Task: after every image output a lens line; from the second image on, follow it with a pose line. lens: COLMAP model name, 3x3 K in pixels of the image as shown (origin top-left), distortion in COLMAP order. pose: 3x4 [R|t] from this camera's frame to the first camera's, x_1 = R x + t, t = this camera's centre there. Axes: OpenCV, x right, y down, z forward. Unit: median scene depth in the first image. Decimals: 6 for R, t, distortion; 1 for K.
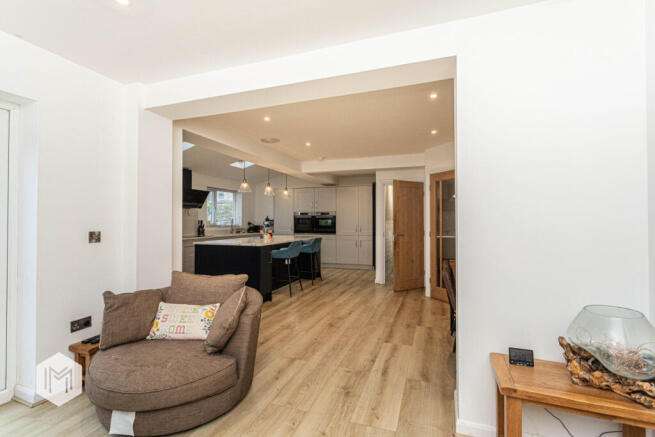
lens RADIAL K [[307.6, 0, 327.5], [0, 307.6, 218.5], [0, 0, 1]] dist [0.002212, 0.000453]
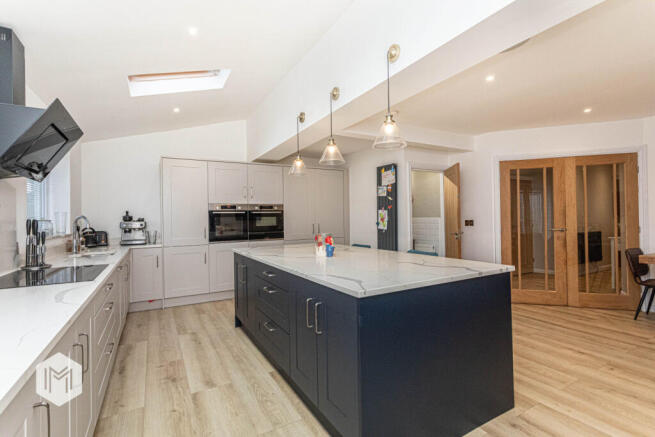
lens RADIAL K [[307.6, 0, 327.5], [0, 307.6, 218.5], [0, 0, 1]] dist [0.002212, 0.000453]
pose [[0.648845, -0.009419, 0.760862, -0.453933], [0.010100, 0.999942, 0.003765, 0.006791], [-0.760854, 0.005242, 0.648902, 0.572857]]
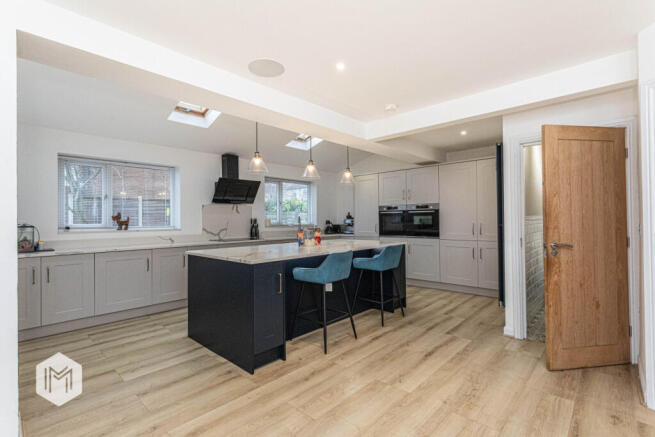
lens RADIAL K [[307.6, 0, 327.5], [0, 307.6, 218.5], [0, 0, 1]] dist [0.002212, 0.000453]
pose [[0.918810, -0.012046, -0.394517, 0.076215], [0.013686, 0.999905, 0.001343, 0.006875], [0.394464, -0.006633, 0.918888, 0.347357]]
